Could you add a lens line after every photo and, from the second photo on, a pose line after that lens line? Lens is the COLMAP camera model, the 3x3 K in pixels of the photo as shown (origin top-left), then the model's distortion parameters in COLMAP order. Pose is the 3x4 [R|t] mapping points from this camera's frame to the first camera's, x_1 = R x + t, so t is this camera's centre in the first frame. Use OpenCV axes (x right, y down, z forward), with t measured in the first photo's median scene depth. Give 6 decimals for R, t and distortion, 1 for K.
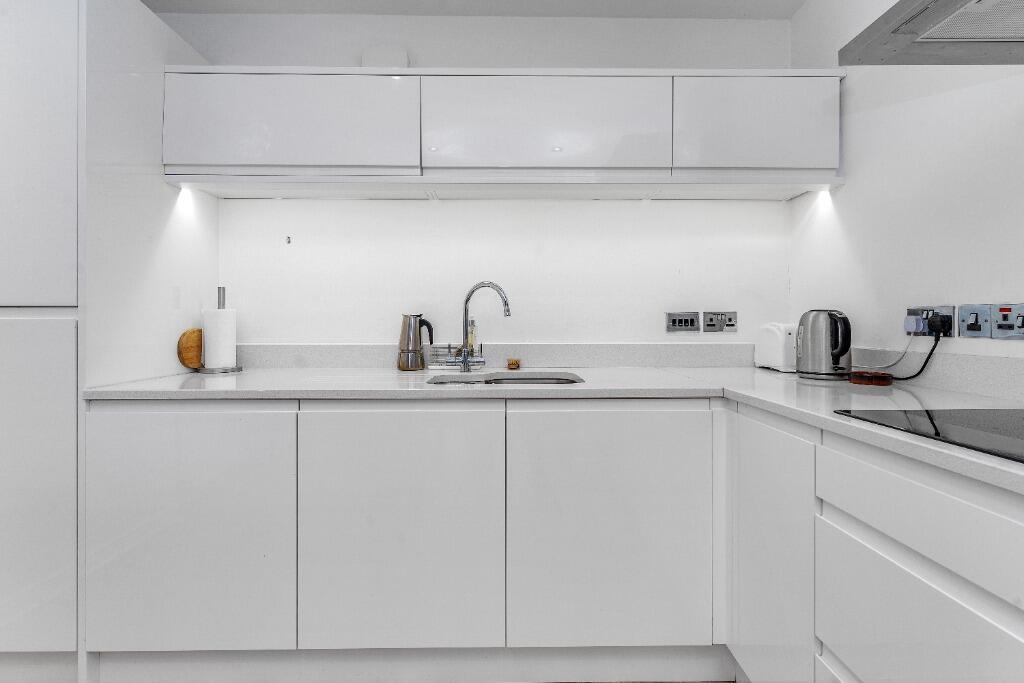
lens RADIAL K [[473.6, 0, 502.2], [0, 473.6, 323.3], [0, 0, 1]] dist [0.010839, 0.001743]
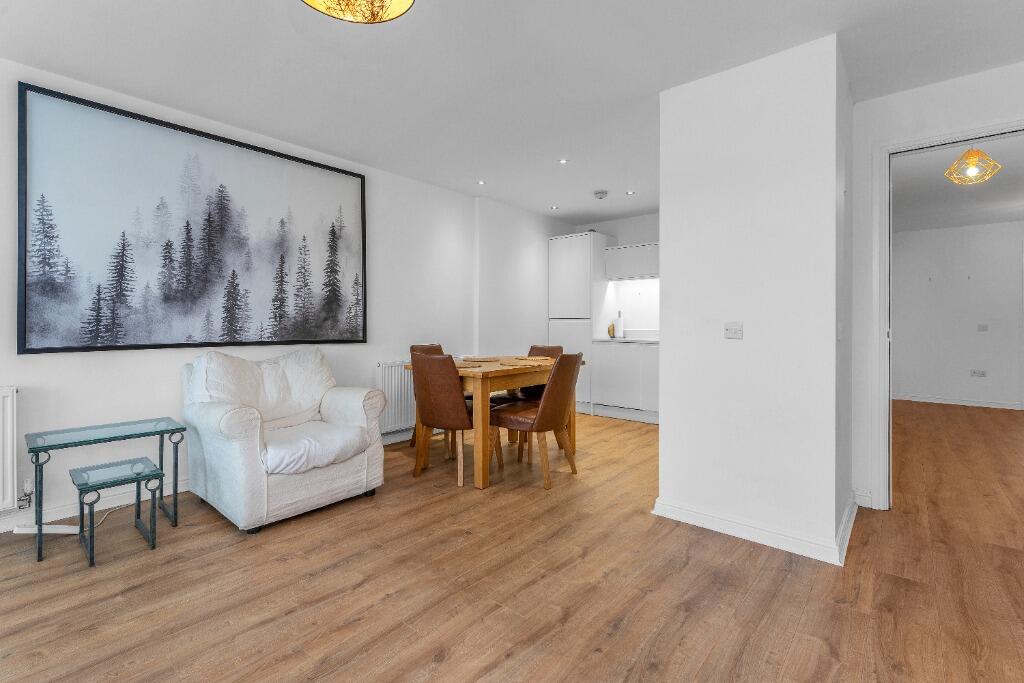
lens RADIAL K [[473.6, 0, 511.0], [0, 473.6, 333.8], [0, 0, 1]] dist [0.010839, 0.001743]
pose [[0.742805, 0.004399, -0.669493, 1.034917], [0.001800, 0.999962, 0.008568, 0.046797], [0.669505, -0.007569, 0.742769, -1.926122]]
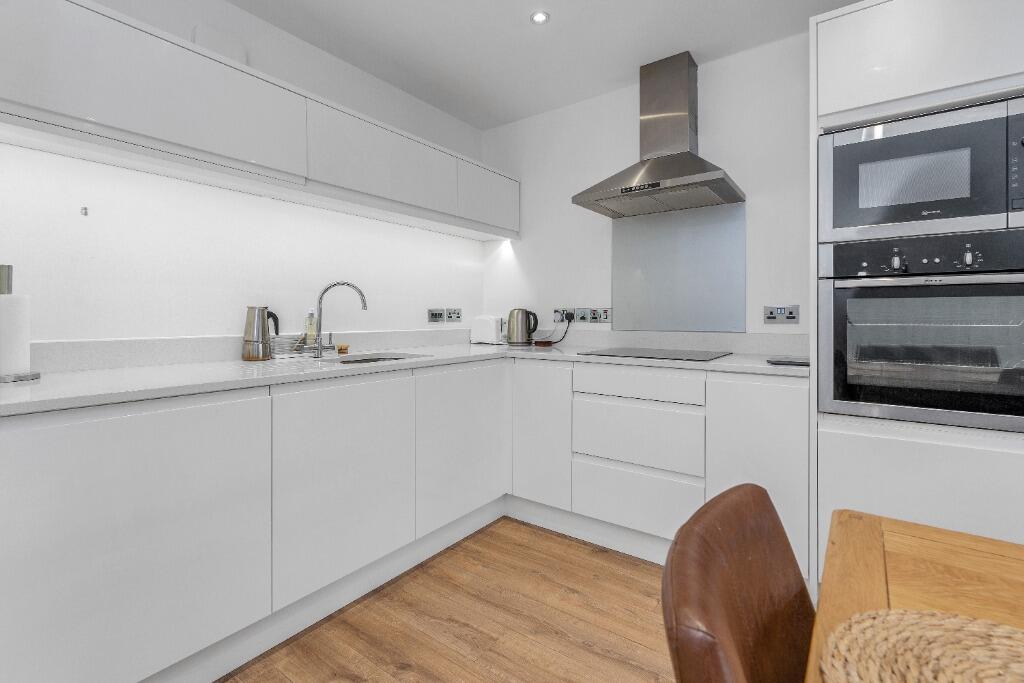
lens RADIAL K [[473.6, 0, 499.0], [0, 473.6, 317.5], [0, 0, 1]] dist [0.010839, 0.001743]
pose [[0.608210, -0.000004, 0.793776, -0.723406], [-0.001486, 0.999998, 0.001144, 0.002949], [-0.793775, -0.001876, 0.608209, -0.055198]]
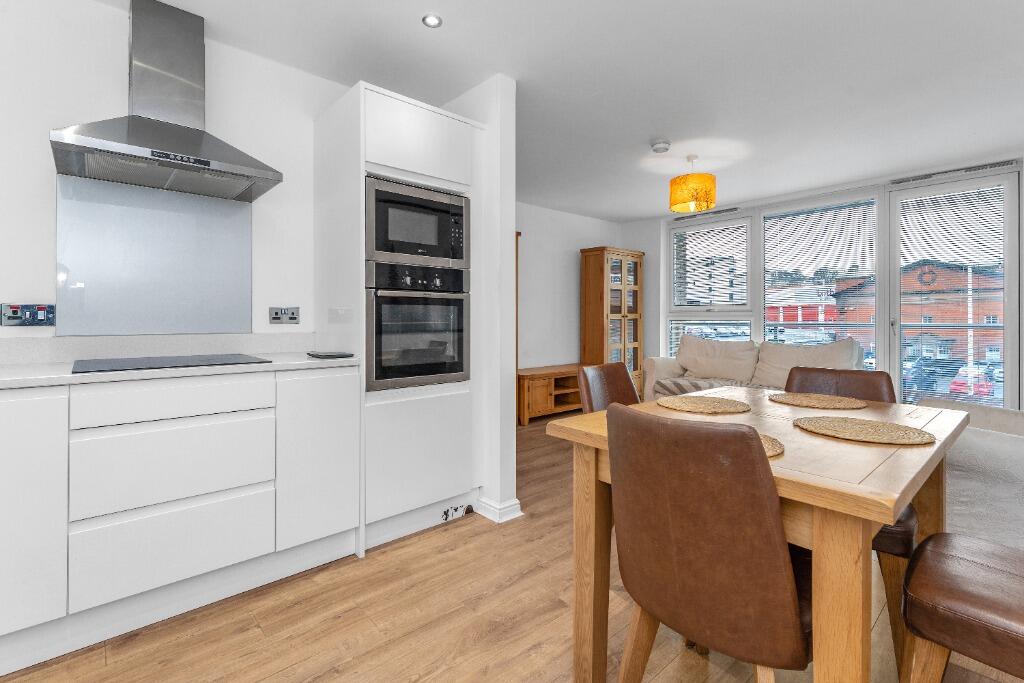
lens RADIAL K [[473.6, 0, 505.6], [0, 473.6, 319.2], [0, 0, 1]] dist [0.010839, 0.001743]
pose [[-0.651323, -0.002644, 0.758796, -0.733821], [-0.002059, 0.999996, 0.001717, 0.003152], [-0.758798, -0.000445, -0.651326, 0.498514]]
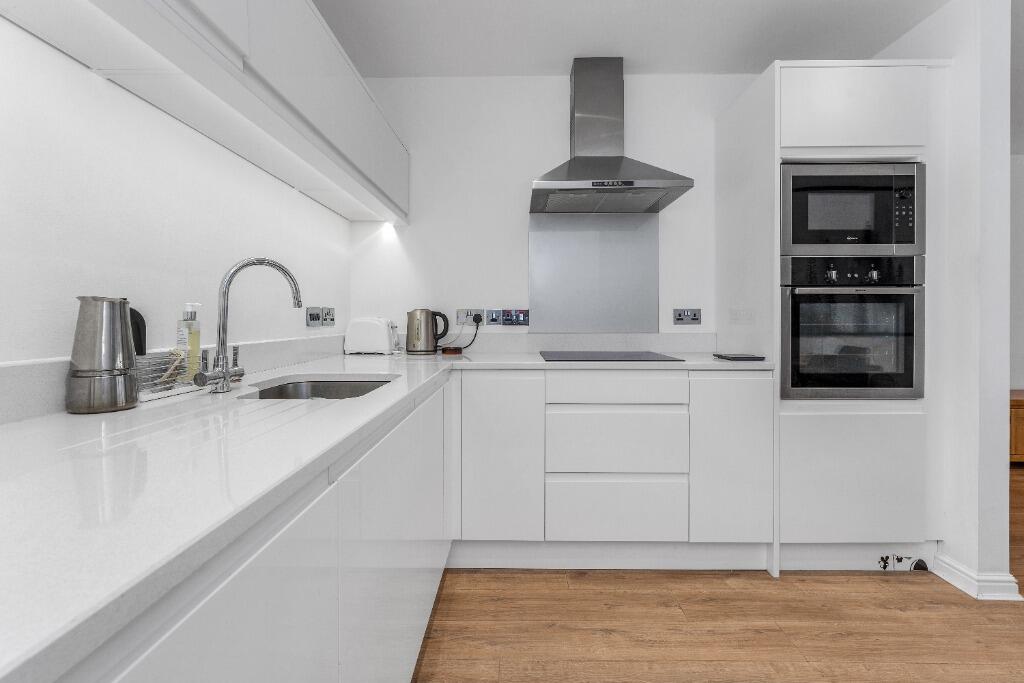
lens RADIAL K [[473.6, 0, 512.6], [0, 473.6, 323.4], [0, 0, 1]] dist [0.010839, 0.001743]
pose [[0.018375, -0.007970, 0.999799, -0.710492], [0.001035, 0.999968, 0.007953, 0.004494], [-0.999831, 0.000889, 0.018383, 0.582680]]
